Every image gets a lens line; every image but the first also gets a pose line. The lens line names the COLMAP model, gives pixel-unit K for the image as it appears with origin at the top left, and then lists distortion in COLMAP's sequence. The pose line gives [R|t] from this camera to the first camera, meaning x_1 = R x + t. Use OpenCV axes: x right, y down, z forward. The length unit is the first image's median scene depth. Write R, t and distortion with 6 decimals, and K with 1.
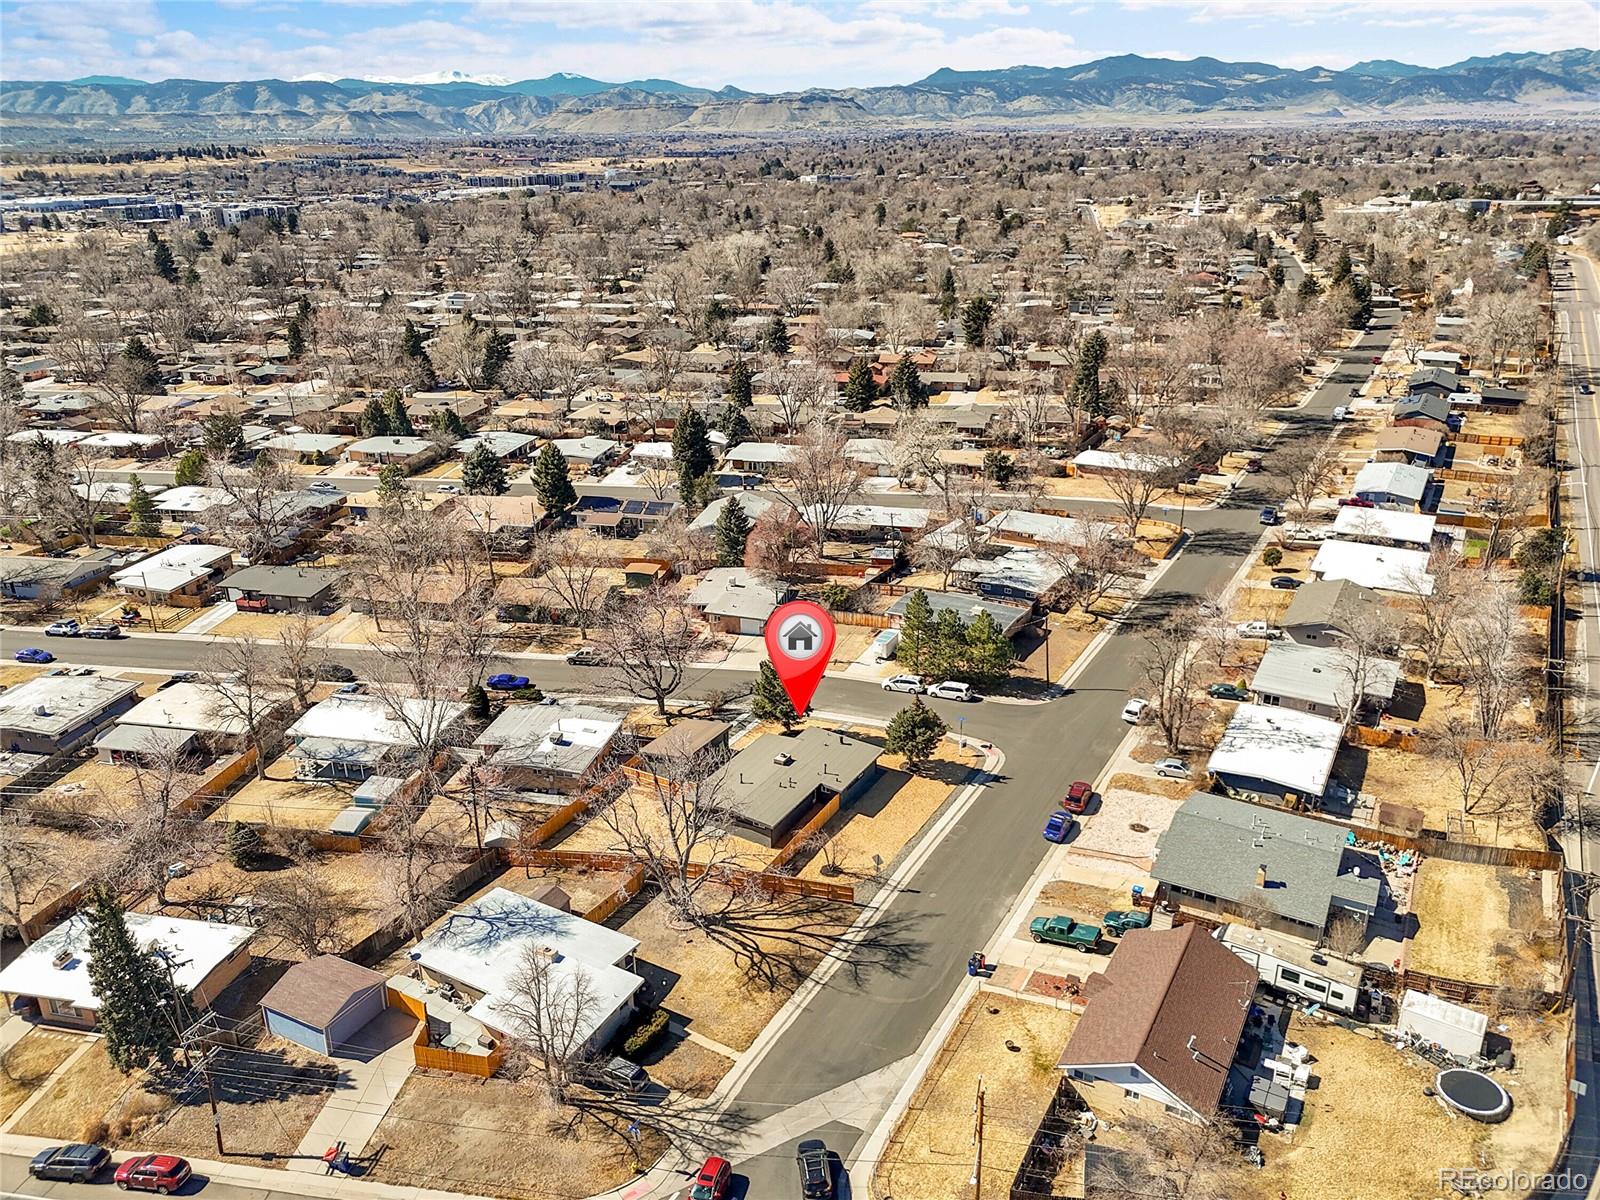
lens RADIAL K [[1126.5, 0, 800.0], [0, 1126.5, 600.0], [0, 0, 1]] dist [0.072983, -0.051833]
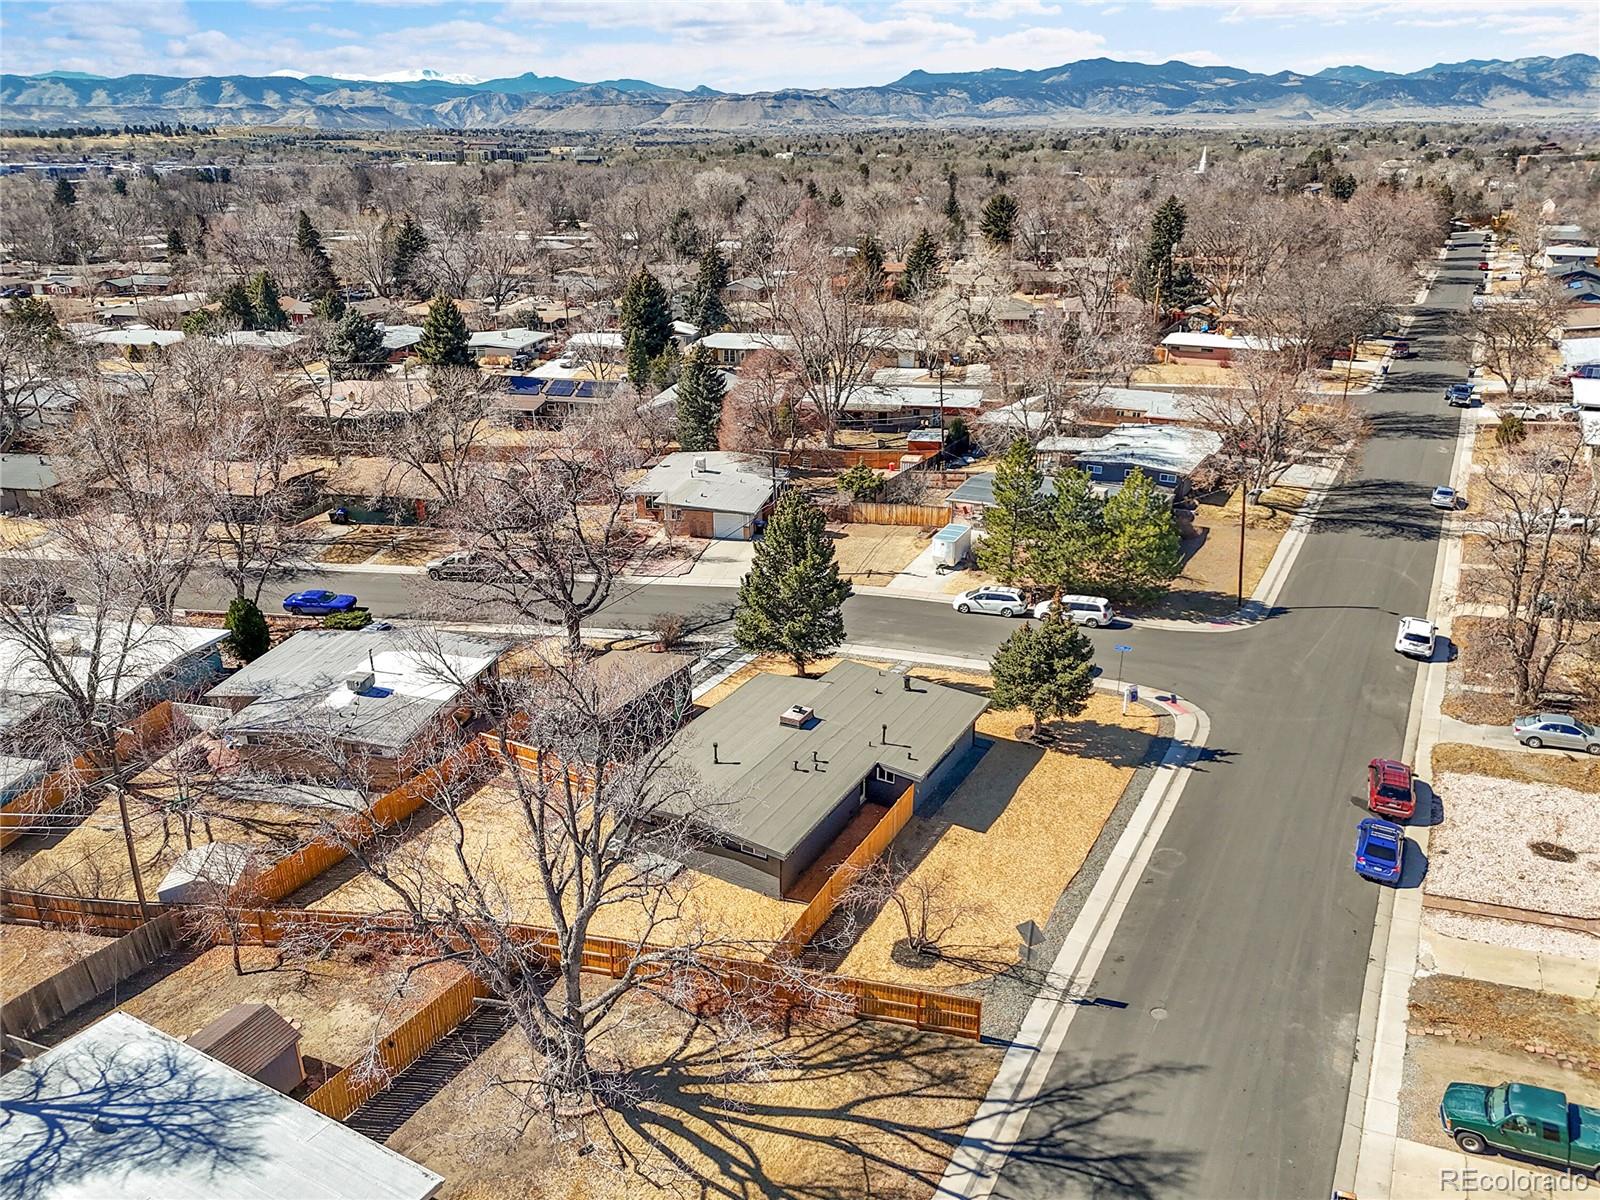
lens RADIAL K [[1132.1, 0, 800.0], [0, 1132.1, 600.0], [0, 0, 1]] dist [0.026275, 0.000863]
pose [[0.999724, -0.001451, 0.023430, -0.018951], [0.001521, 0.999994, -0.002974, 0.065458], [-0.023426, 0.003009, 0.999721, 0.358381]]
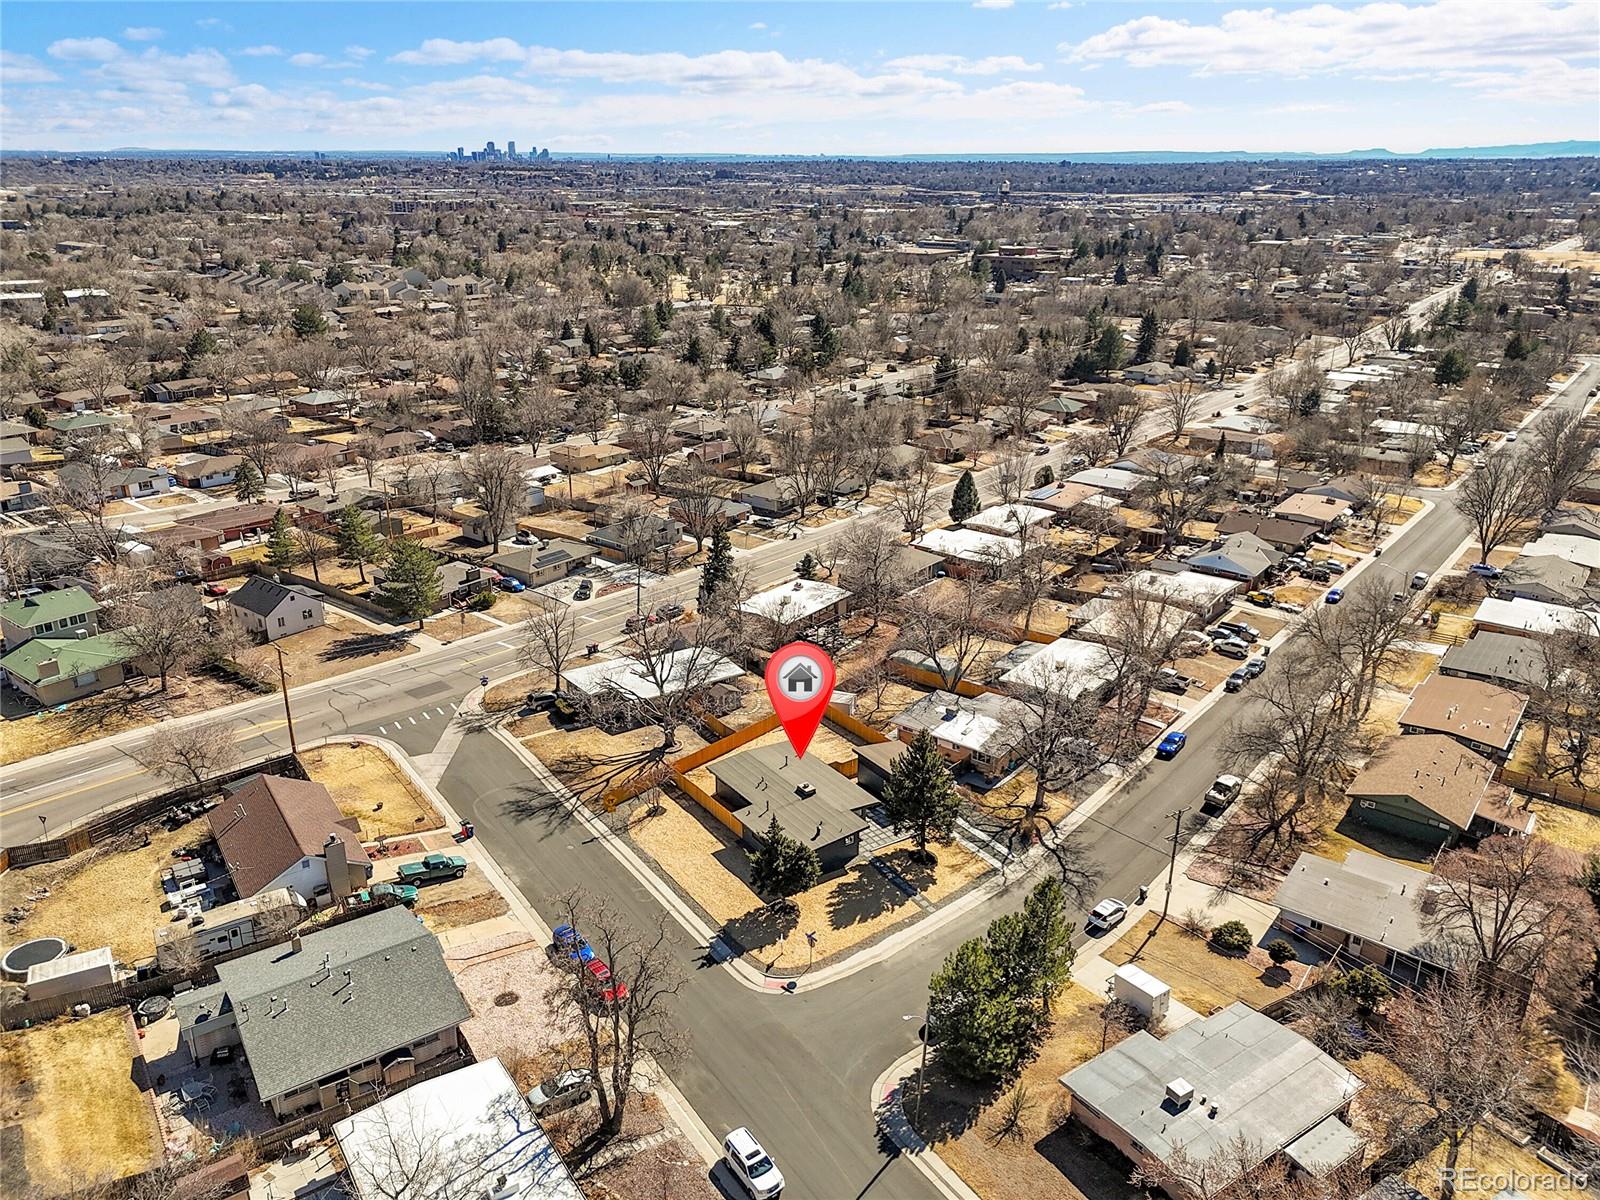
lens RADIAL K [[1126.5, 0, 800.0], [0, 1126.5, 600.0], [0, 0, 1]] dist [0.072983, -0.051833]
pose [[-0.391414, 0.348274, -0.851763, 0.537328], [-0.358413, 0.794821, 0.489694, -0.324632], [0.847547, 0.496955, -0.186278, 0.798260]]
